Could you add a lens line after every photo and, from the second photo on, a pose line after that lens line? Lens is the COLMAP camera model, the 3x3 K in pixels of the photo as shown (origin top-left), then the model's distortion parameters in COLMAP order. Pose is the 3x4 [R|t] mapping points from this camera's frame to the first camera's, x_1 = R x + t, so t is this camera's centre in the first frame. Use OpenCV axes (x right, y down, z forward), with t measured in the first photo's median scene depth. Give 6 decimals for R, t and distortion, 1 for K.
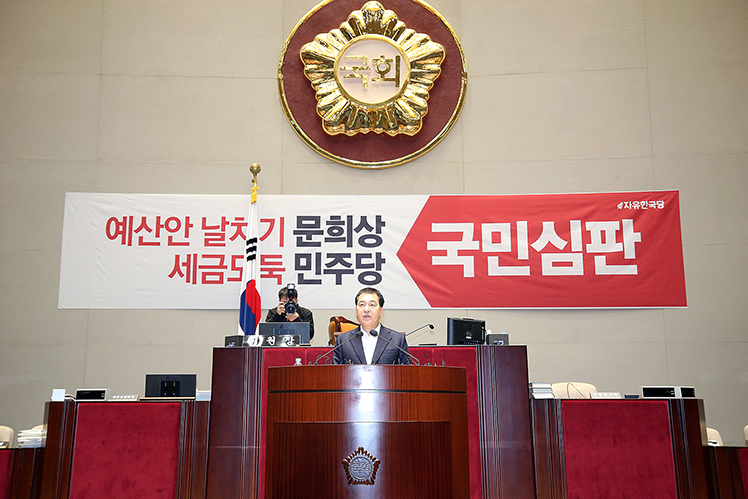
lens RADIAL K [[663.0, 0, 366.0], [0, 663.0, 271.9], [0, 0, 1]] dist [0.034371, 0.008749]
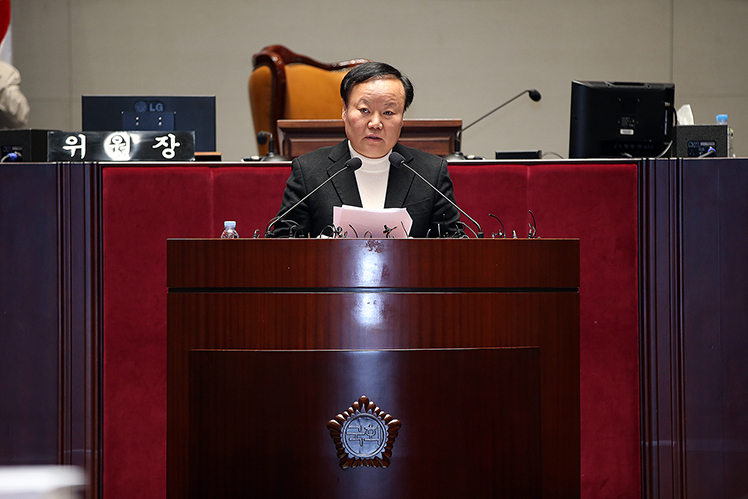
lens RADIAL K [[4554.8, 0, 374.4], [0, 4554.8, 248.9], [0, 0, 1]] dist [1.533071, 0.000000]
pose [[0.999704, -0.000032, 0.024341, -0.071857], [-0.004997, 0.978430, 0.206517, -0.492182], [-0.023822, -0.206578, 0.978140, -2.067053]]
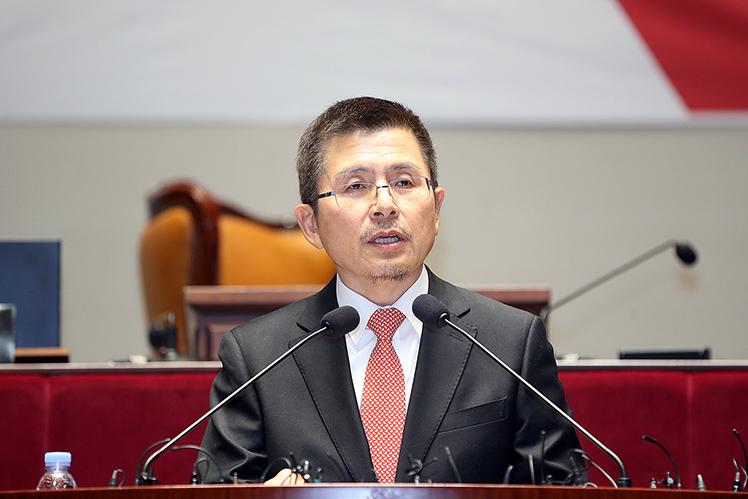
lens RADIAL K [[4554.8, 0, 371.1], [0, 4554.8, 250.1], [0, 0, 1]] dist [1.533071, 0.000000]
pose [[0.999578, 0.003748, 0.028811, -0.040833], [-0.007100, 0.993087, 0.117165, -0.099618], [-0.028173, -0.117320, 0.992694, -0.425500]]
